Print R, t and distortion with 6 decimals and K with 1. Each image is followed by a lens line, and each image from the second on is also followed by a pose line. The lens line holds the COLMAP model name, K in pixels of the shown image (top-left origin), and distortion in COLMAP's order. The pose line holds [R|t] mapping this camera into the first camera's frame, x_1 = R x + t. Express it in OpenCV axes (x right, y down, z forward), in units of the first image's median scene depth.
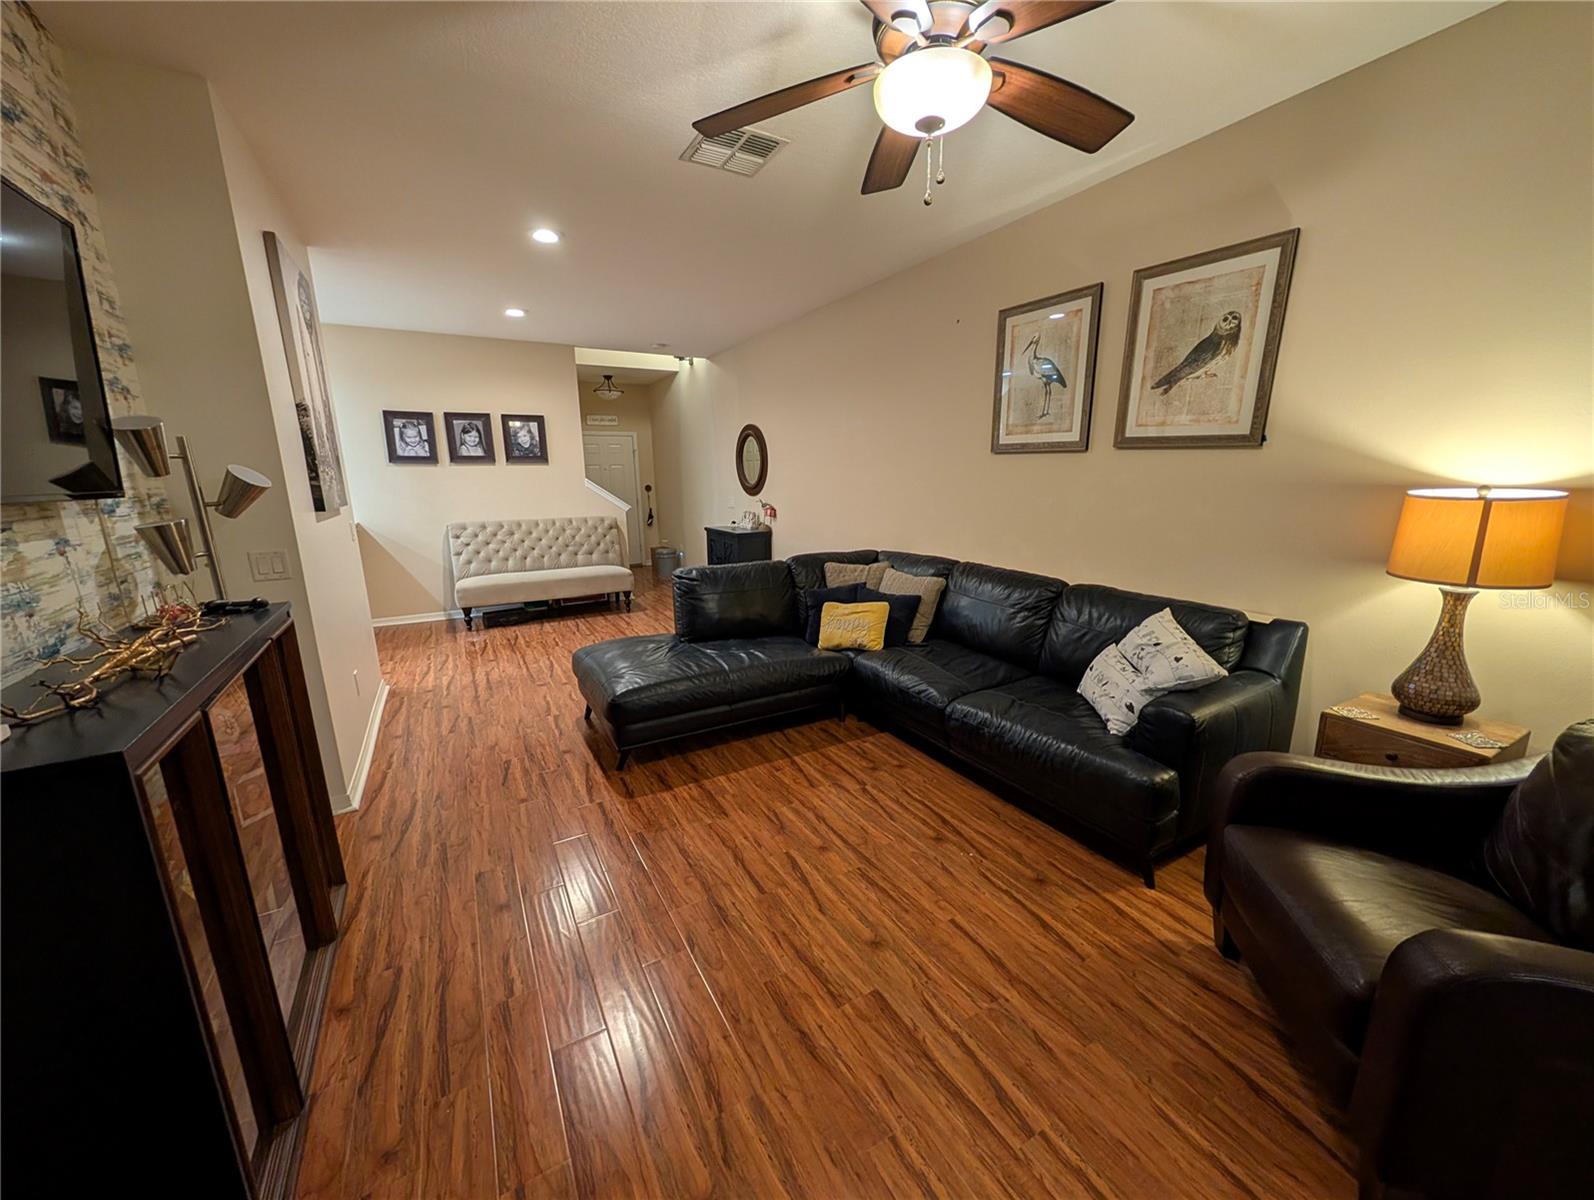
lens RADIAL K [[607.6, 0, 794.5], [0, 607.6, 605.9], [0, 0, 1]] dist [-0.003463, -0.000119]
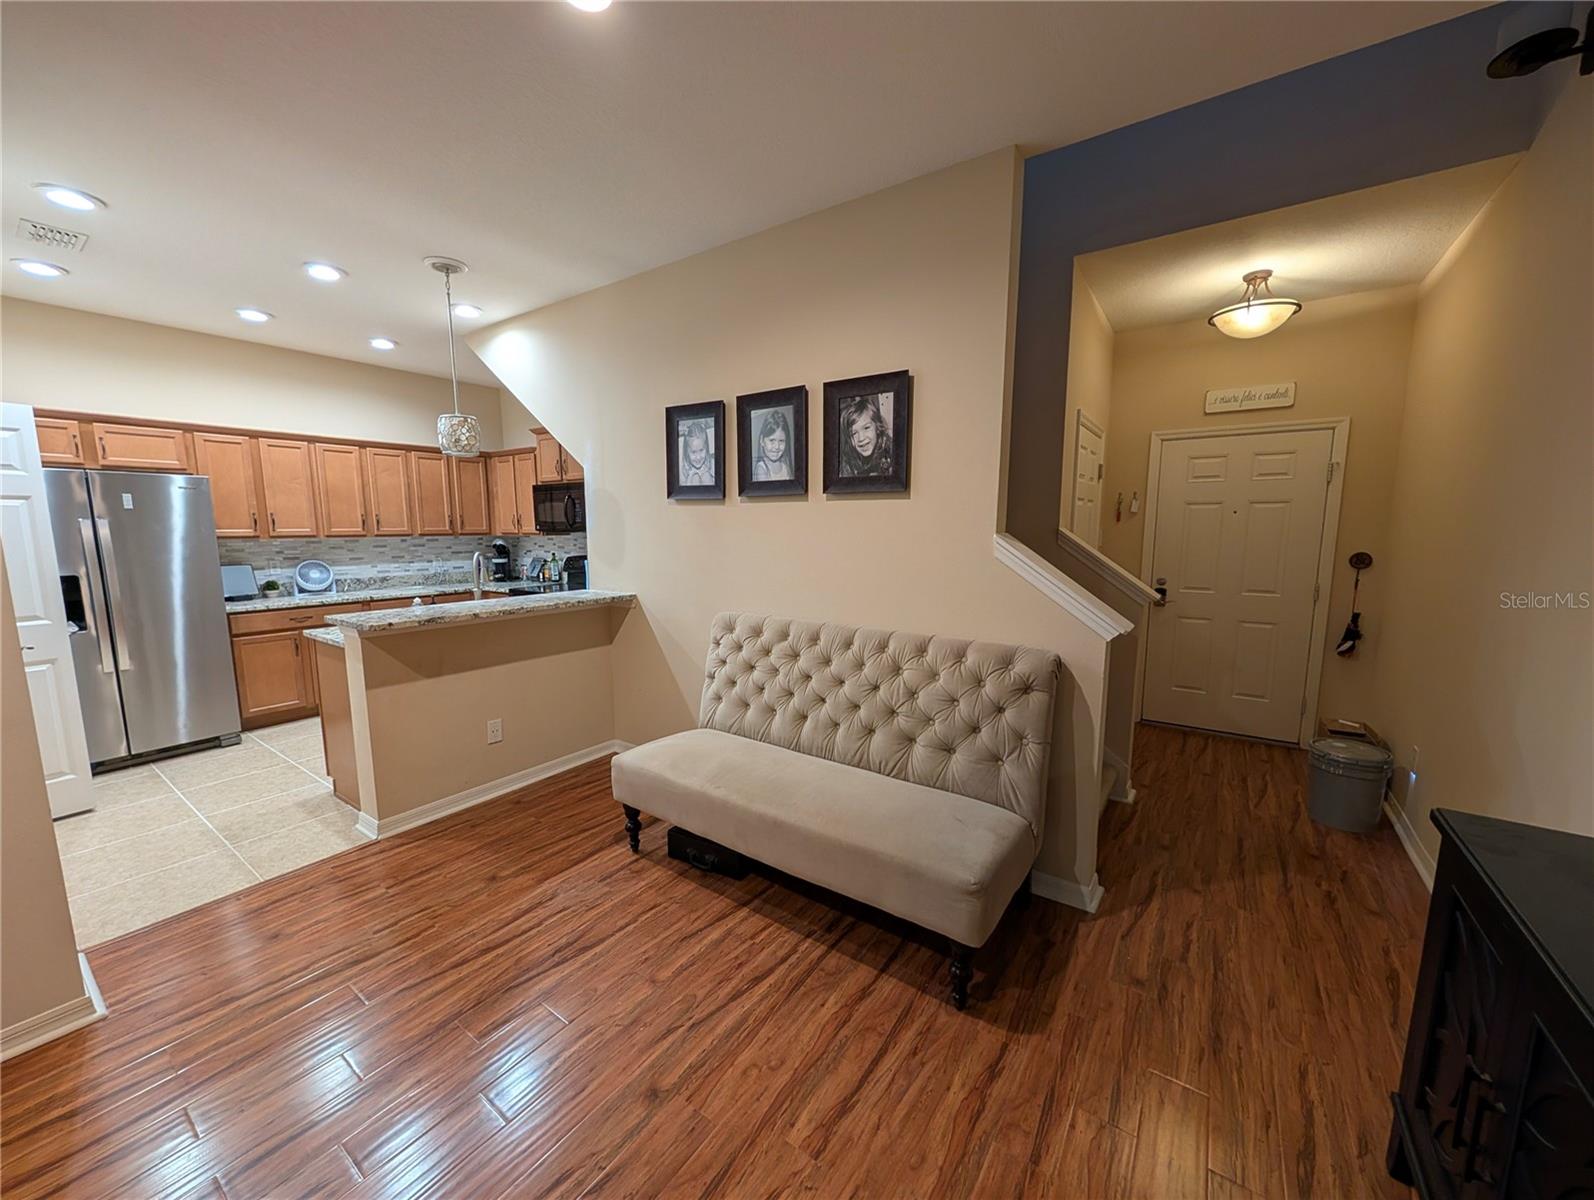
lens RADIAL K [[607.6, 0, 804.6], [0, 607.6, 601.4], [0, 0, 1]] dist [-0.003463, -0.000119]
pose [[0.442937, 0.126556, -0.887576, -0.084306], [-0.199720, 0.979039, 0.039928, -0.178794], [0.874024, 0.159581, 0.458929, 0.817756]]
